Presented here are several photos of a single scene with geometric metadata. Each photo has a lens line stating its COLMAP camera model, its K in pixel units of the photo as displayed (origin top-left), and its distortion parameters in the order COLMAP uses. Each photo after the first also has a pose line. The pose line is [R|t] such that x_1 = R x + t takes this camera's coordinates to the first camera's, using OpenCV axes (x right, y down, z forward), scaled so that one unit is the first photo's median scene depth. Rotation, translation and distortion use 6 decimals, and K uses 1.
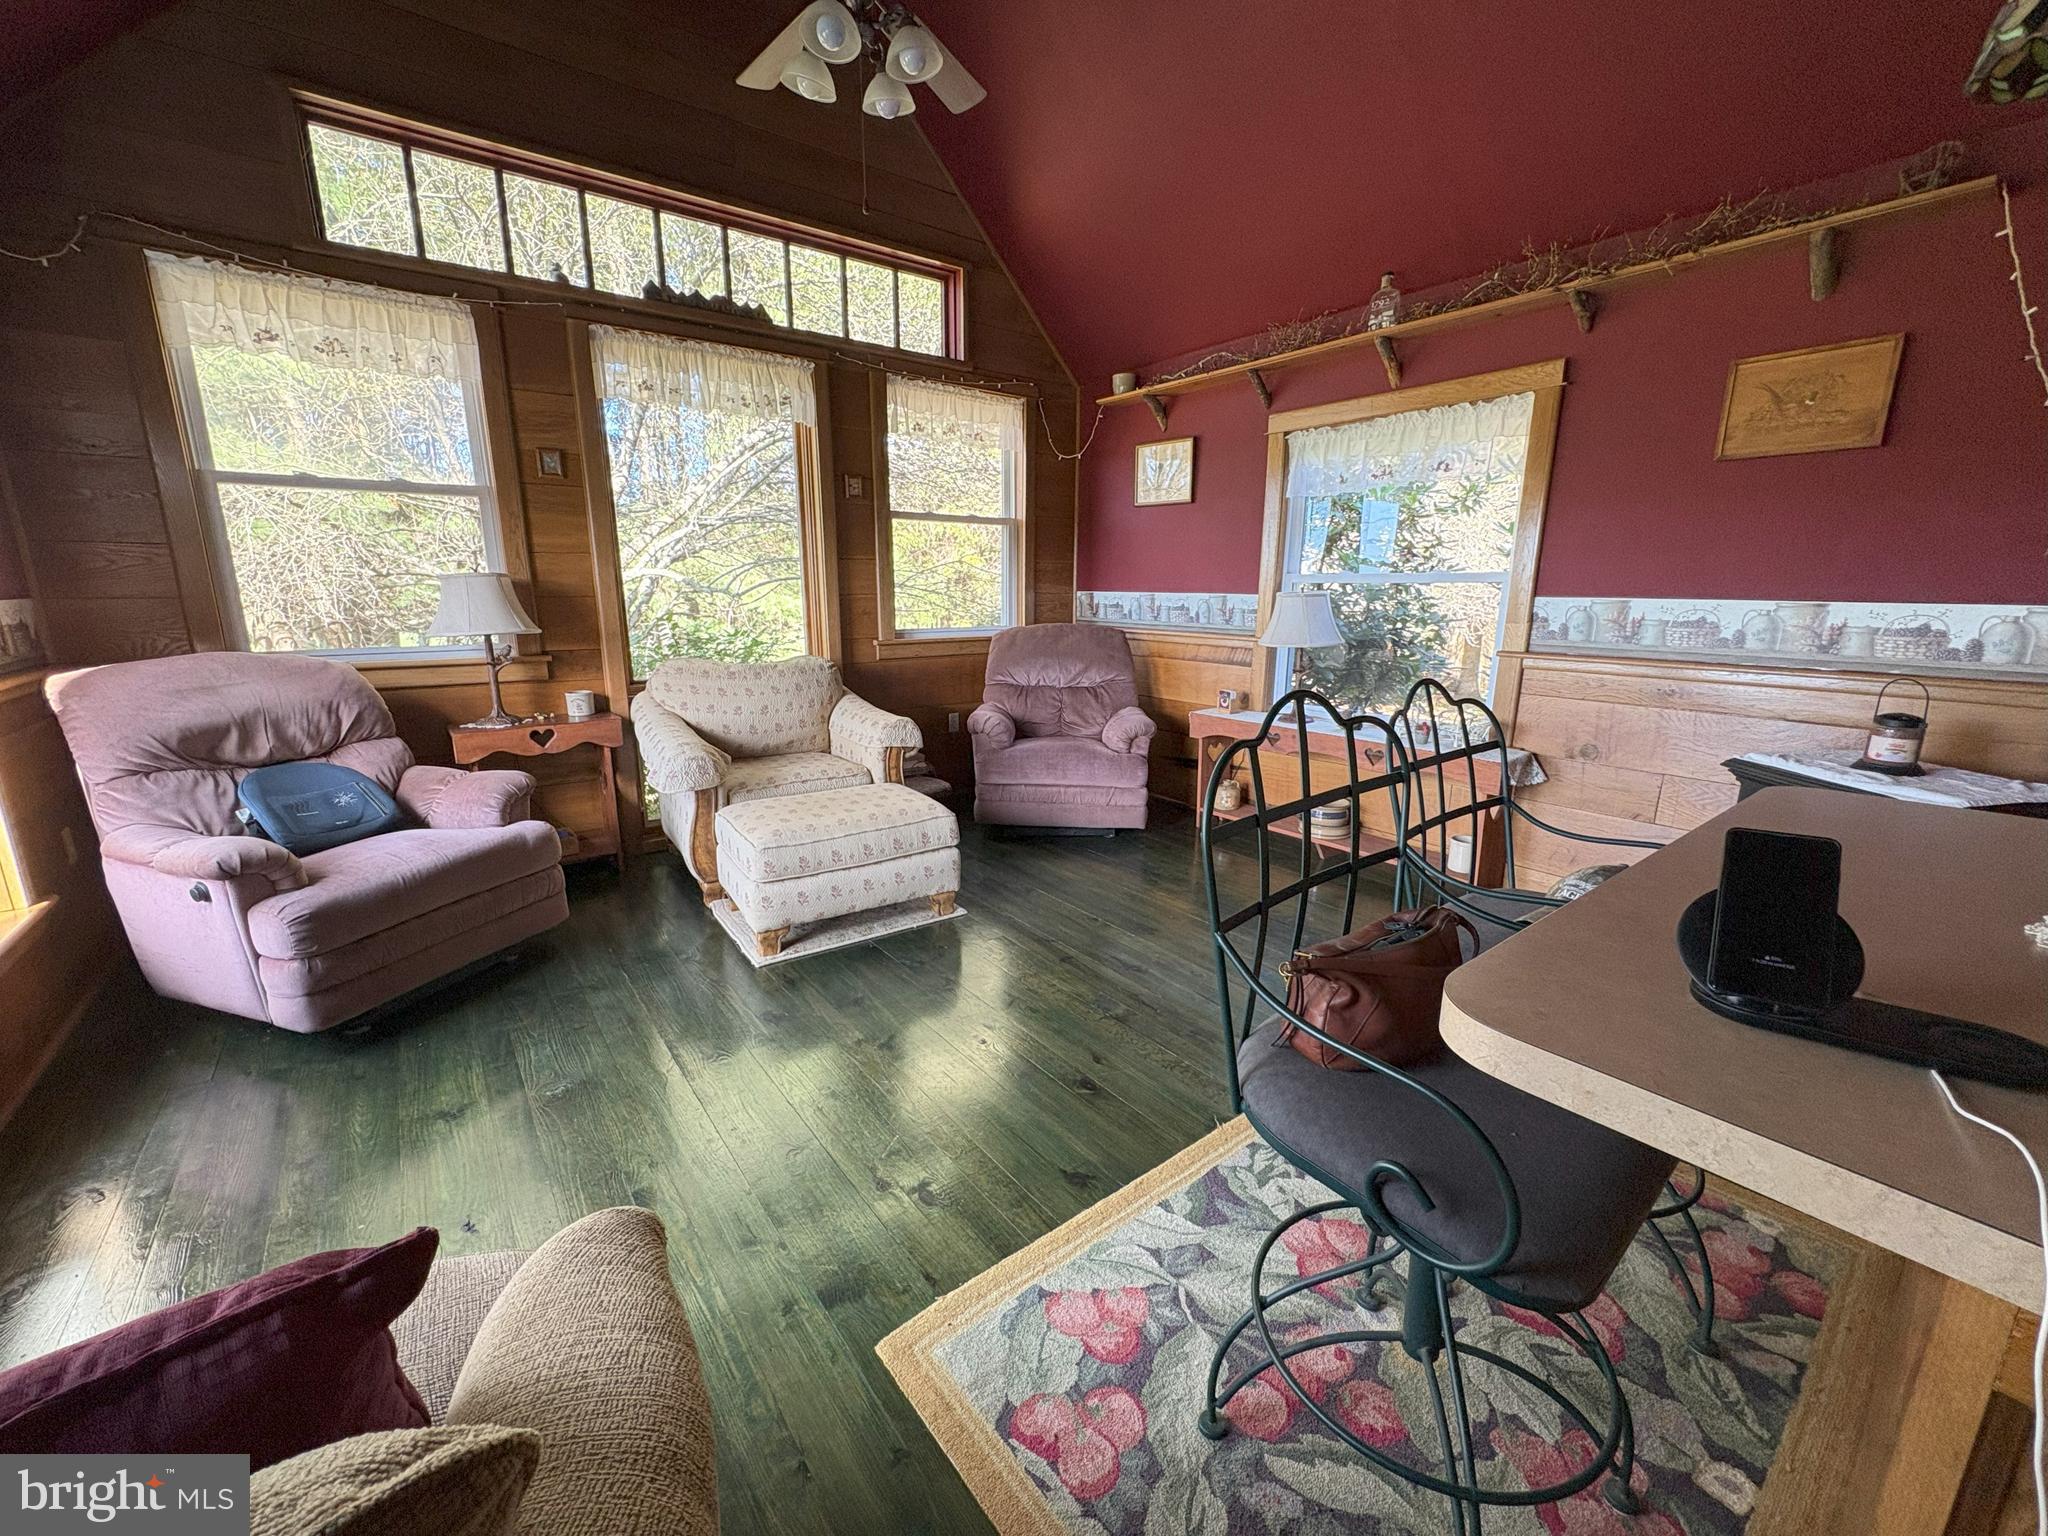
lens RADIAL K [[816.2, 0, 1027.7], [0, 816.2, 766.3], [0, 0, 1]] dist [-0.000379, -0.000324]
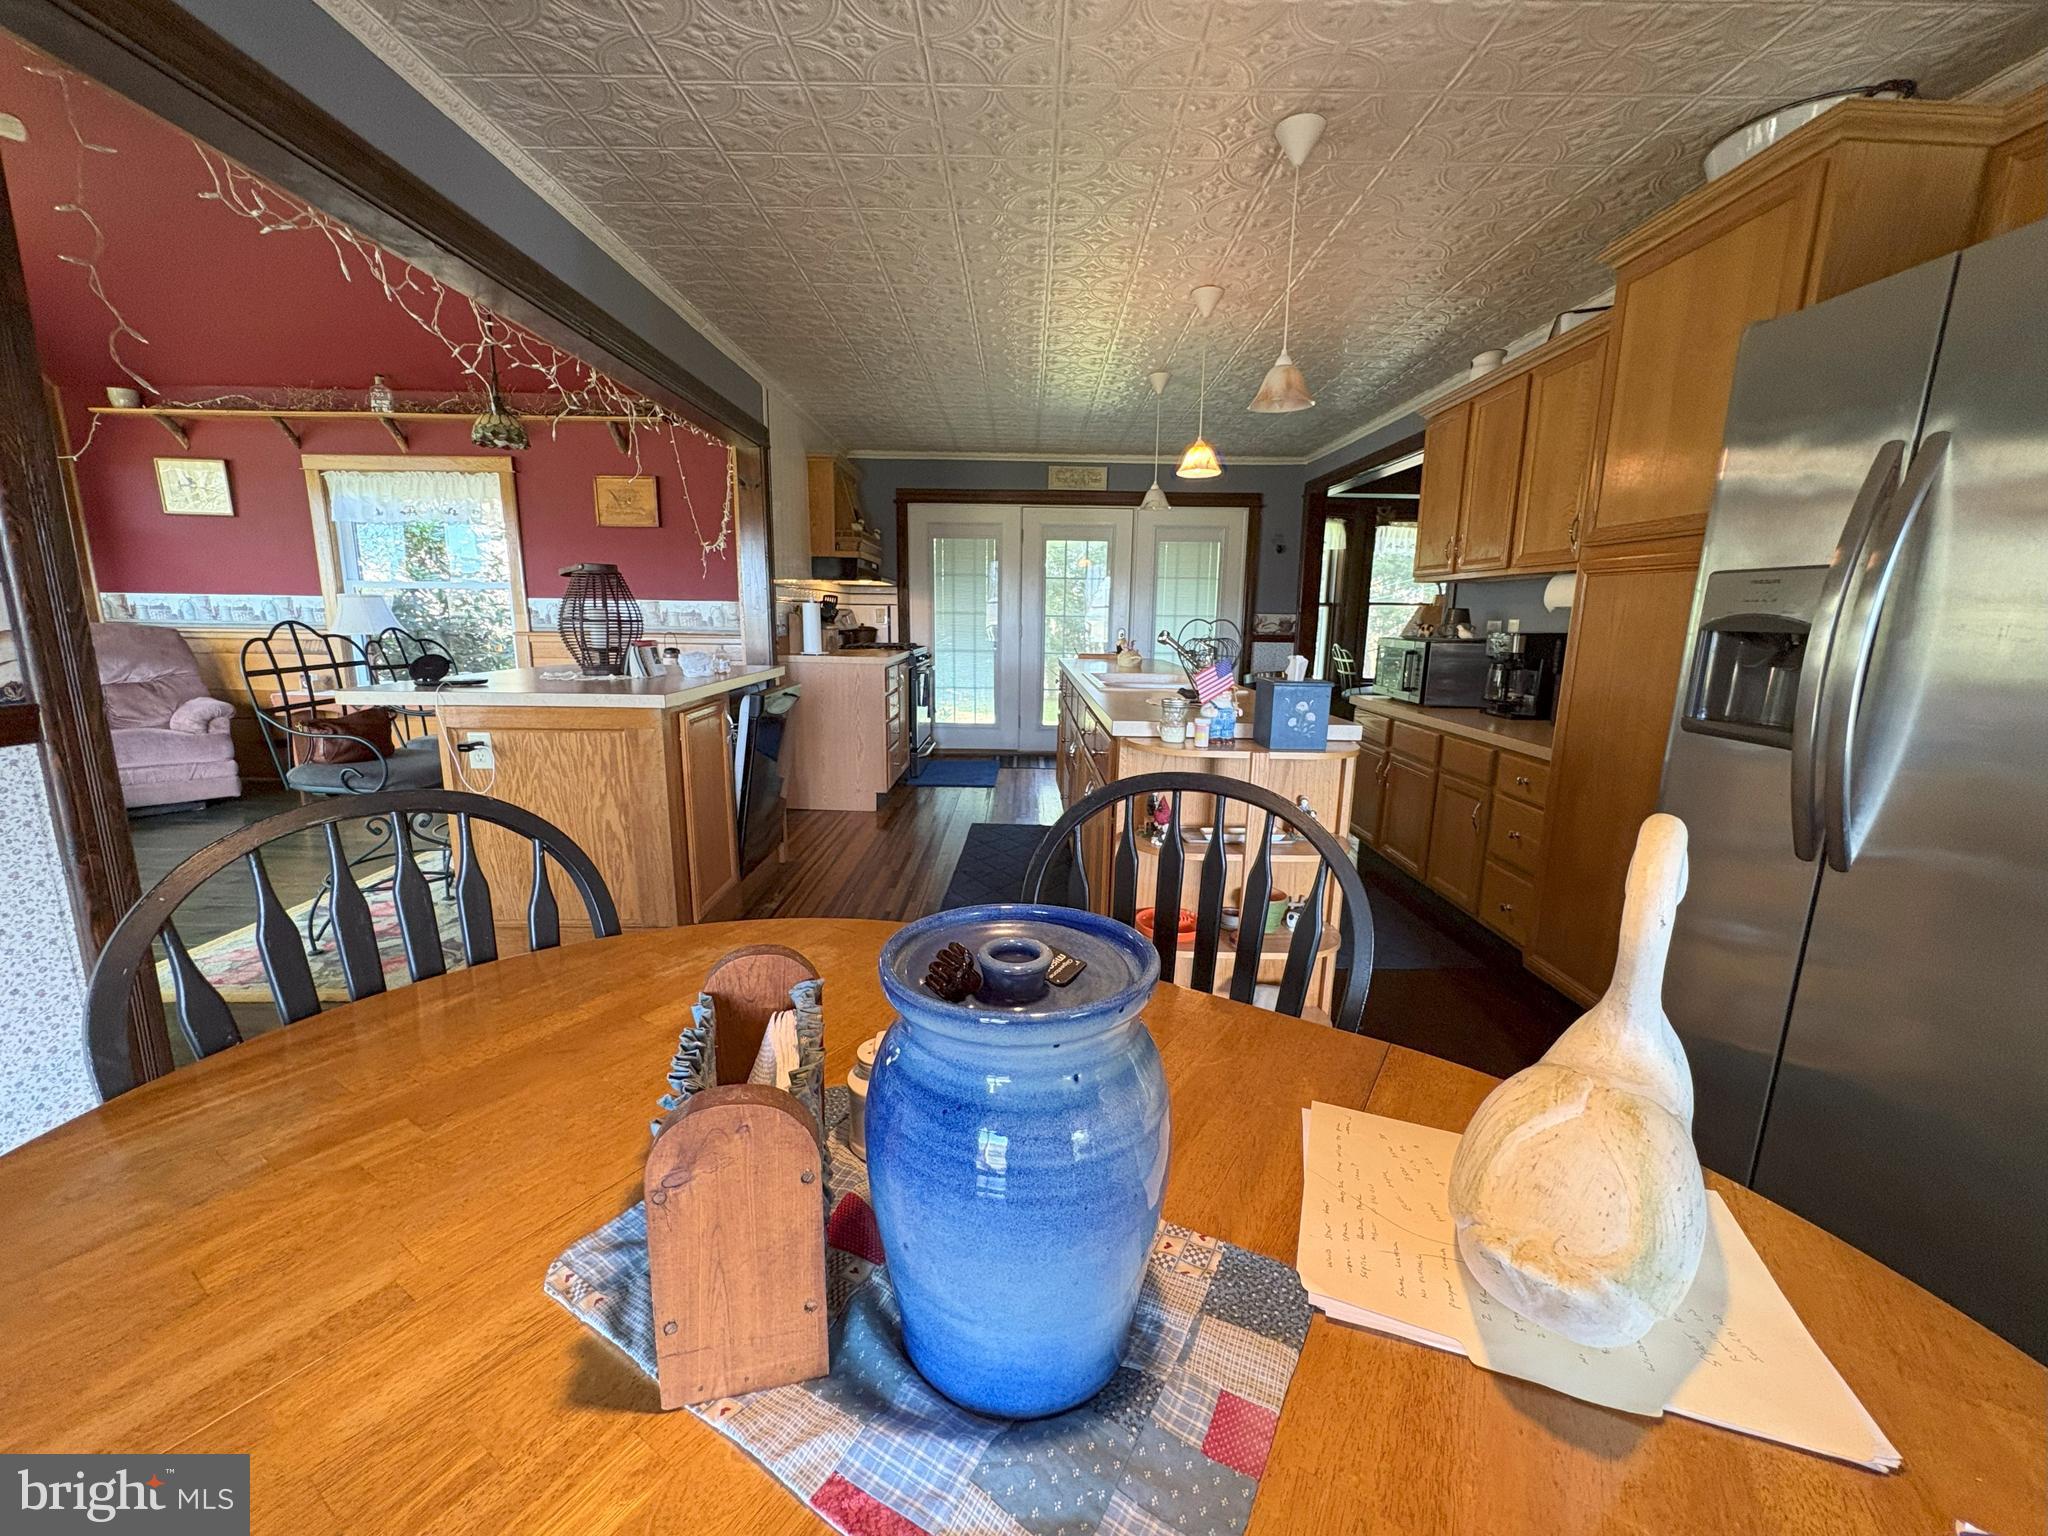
lens RADIAL K [[816.2, 0, 1023.4], [0, 816.2, 771.0], [0, 0, 1]] dist [-0.000379, -0.000324]
pose [[0.606115, -0.148689, 0.781355, -0.081466], [0.161940, 0.984864, 0.061796, 0.147710], [-0.778717, 0.089078, 0.621019, -0.578890]]
